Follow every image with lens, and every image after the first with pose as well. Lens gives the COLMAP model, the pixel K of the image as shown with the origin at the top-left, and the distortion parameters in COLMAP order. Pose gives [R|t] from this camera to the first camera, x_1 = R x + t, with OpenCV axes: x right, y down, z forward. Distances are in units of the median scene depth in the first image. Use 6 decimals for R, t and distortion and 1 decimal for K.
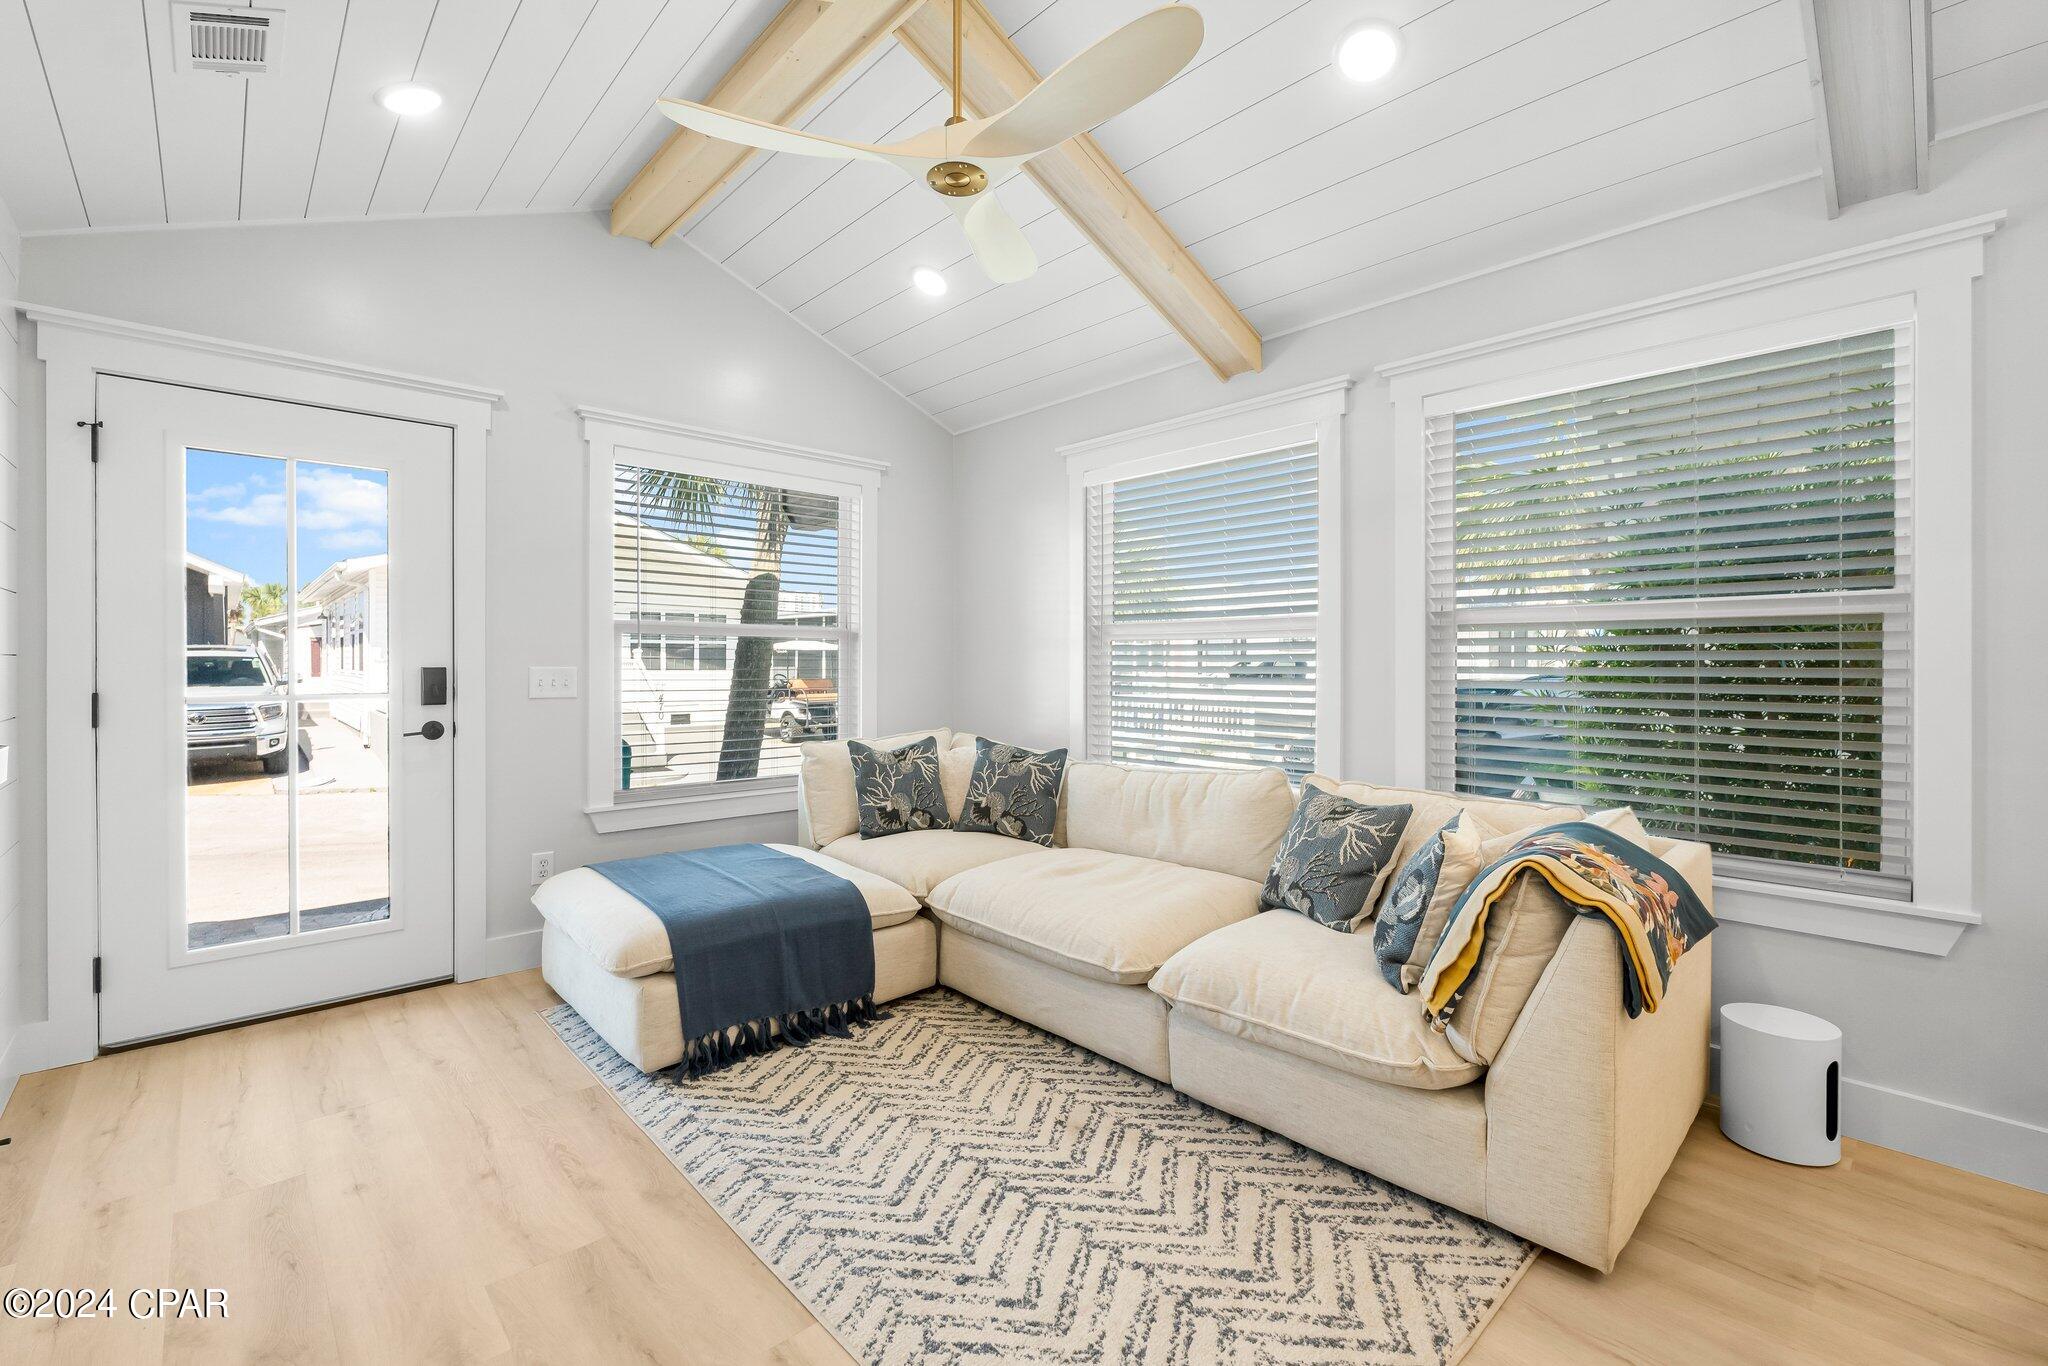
lens RADIAL K [[871.3, 0, 1028.2], [0, 871.3, 671.5], [0, 0, 1]] dist [-0.007708, -0.000370]
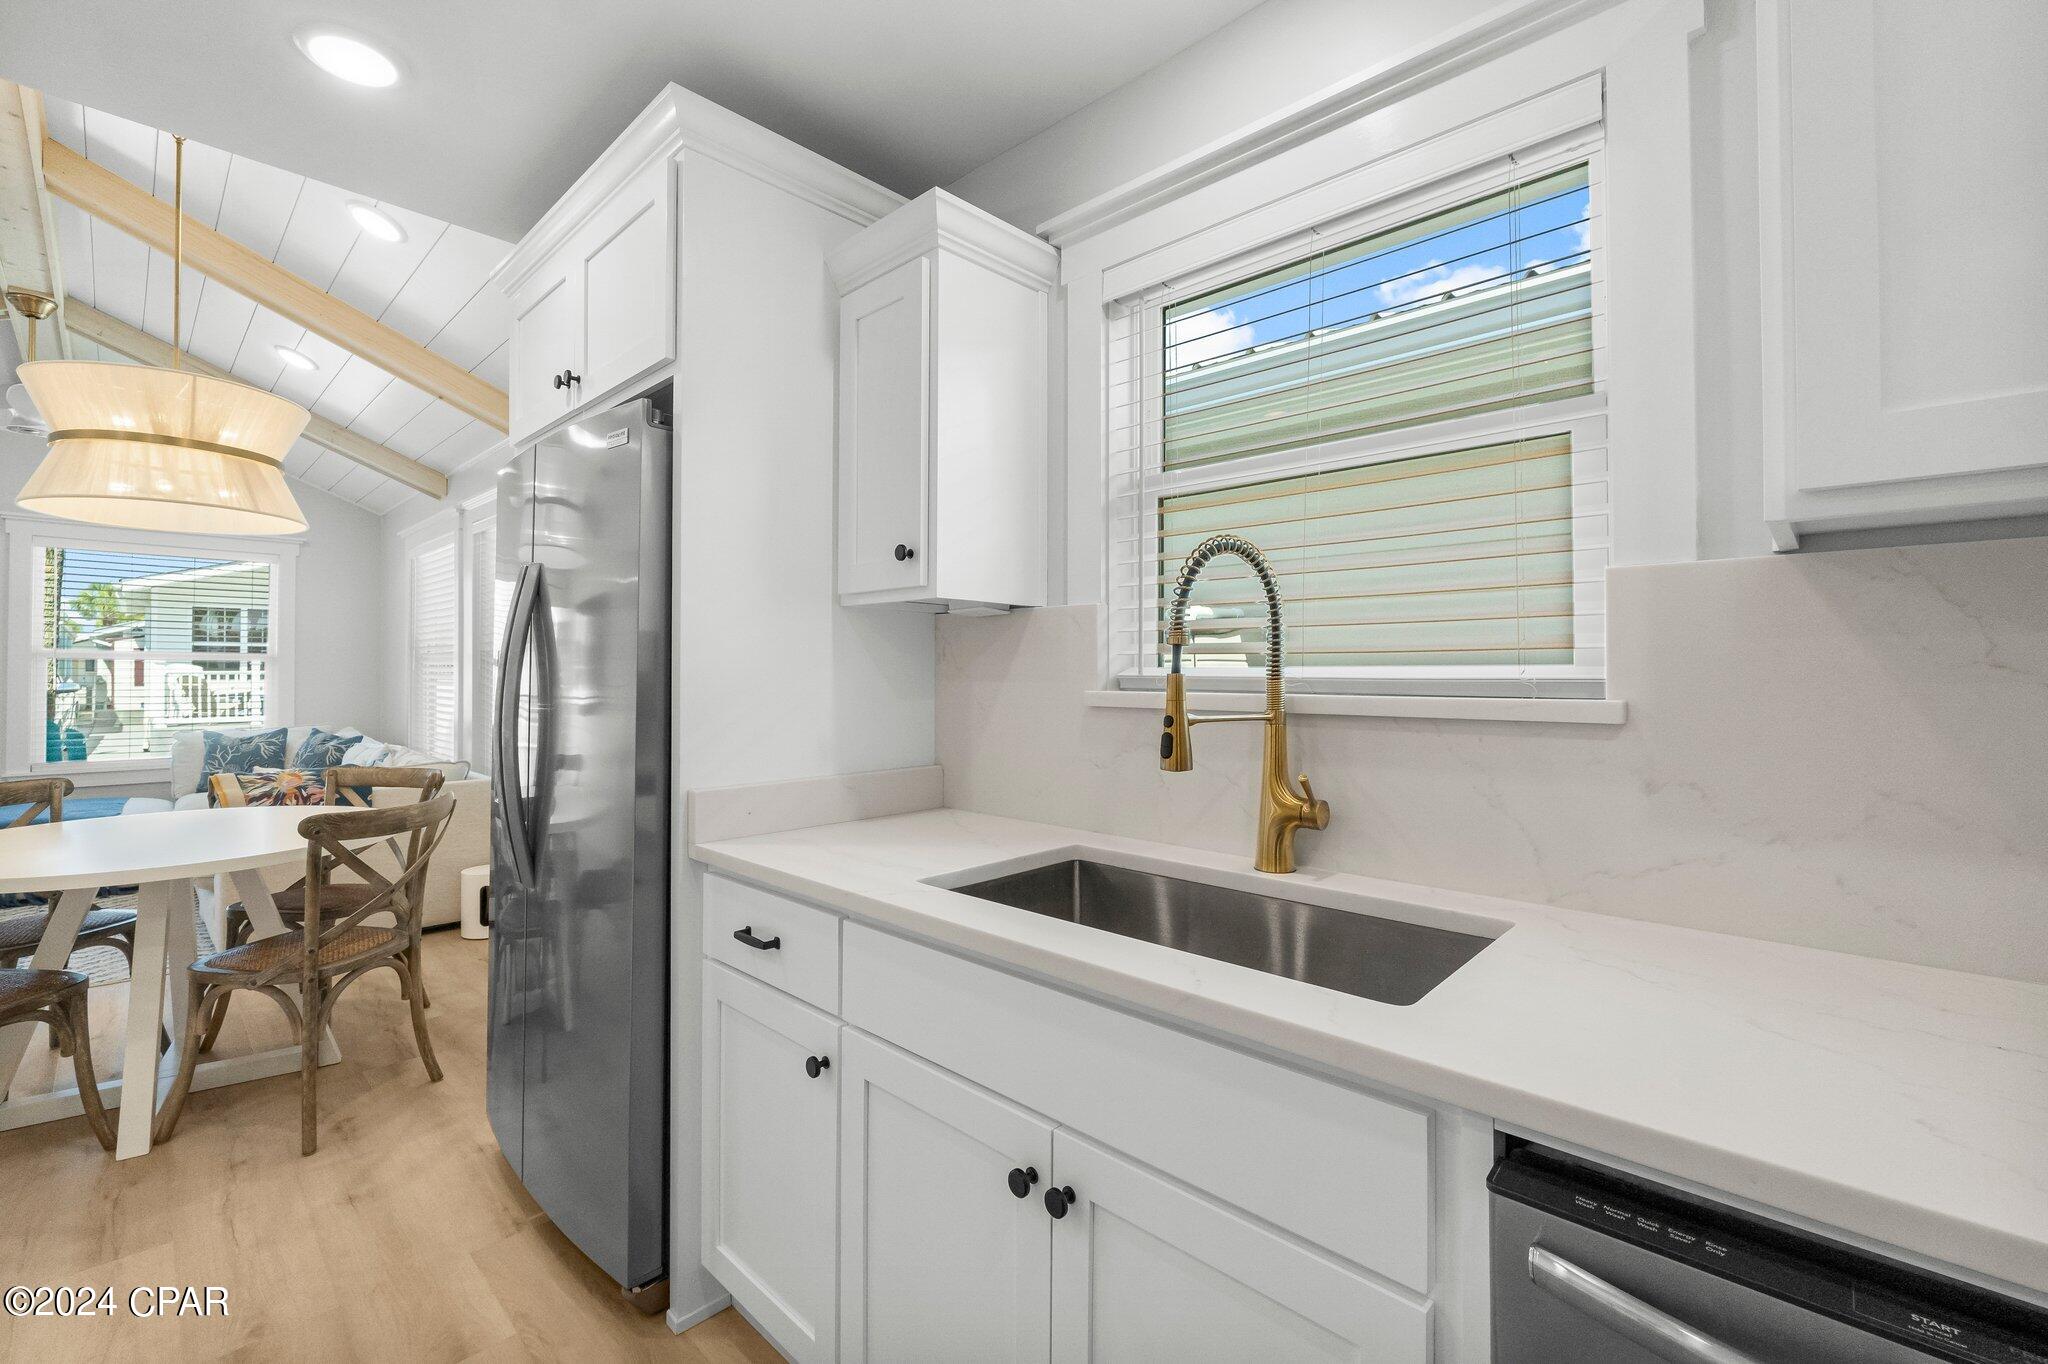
lens RADIAL K [[871.3, 0, 1040.4], [0, 871.3, 662.3], [0, 0, 1]] dist [-0.007708, -0.000370]
pose [[0.998002, 0.003698, 0.063069, 1.717107], [-0.002337, 0.999763, -0.021633, -0.013117], [-0.063134, 0.021442, 0.997775, -0.880156]]
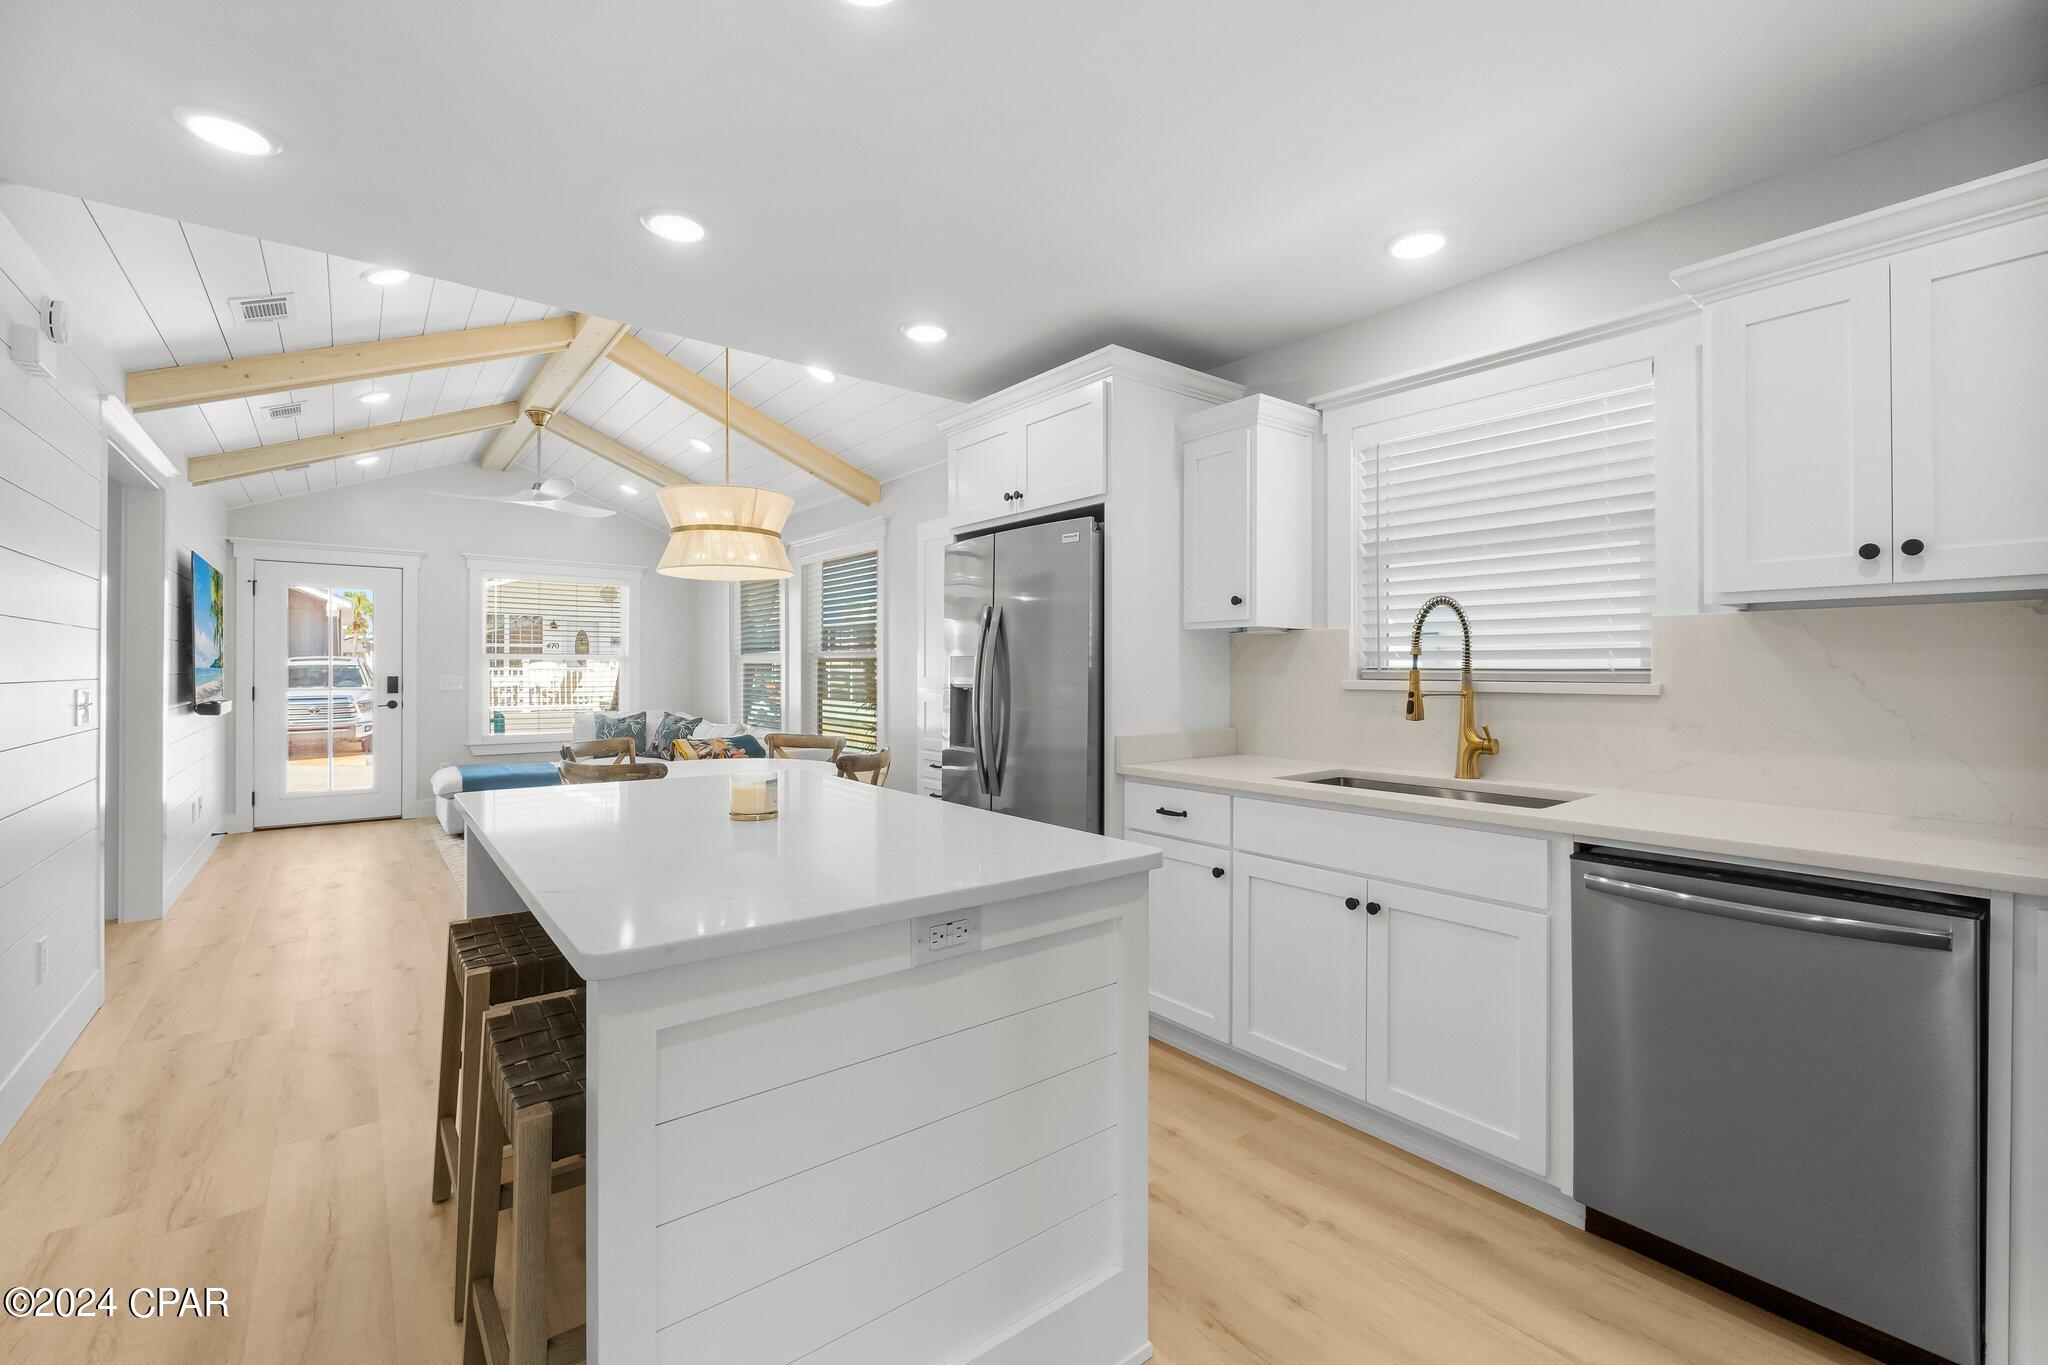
lens RADIAL K [[871.3, 0, 1035.7], [0, 871.3, 669.1], [0, 0, 1]] dist [-0.007708, -0.000370]
pose [[0.996633, 0.000562, -0.081996, 1.476243], [-0.001176, 0.999972, -0.007447, -0.011078], [0.081989, 0.007518, 0.996605, -1.402184]]
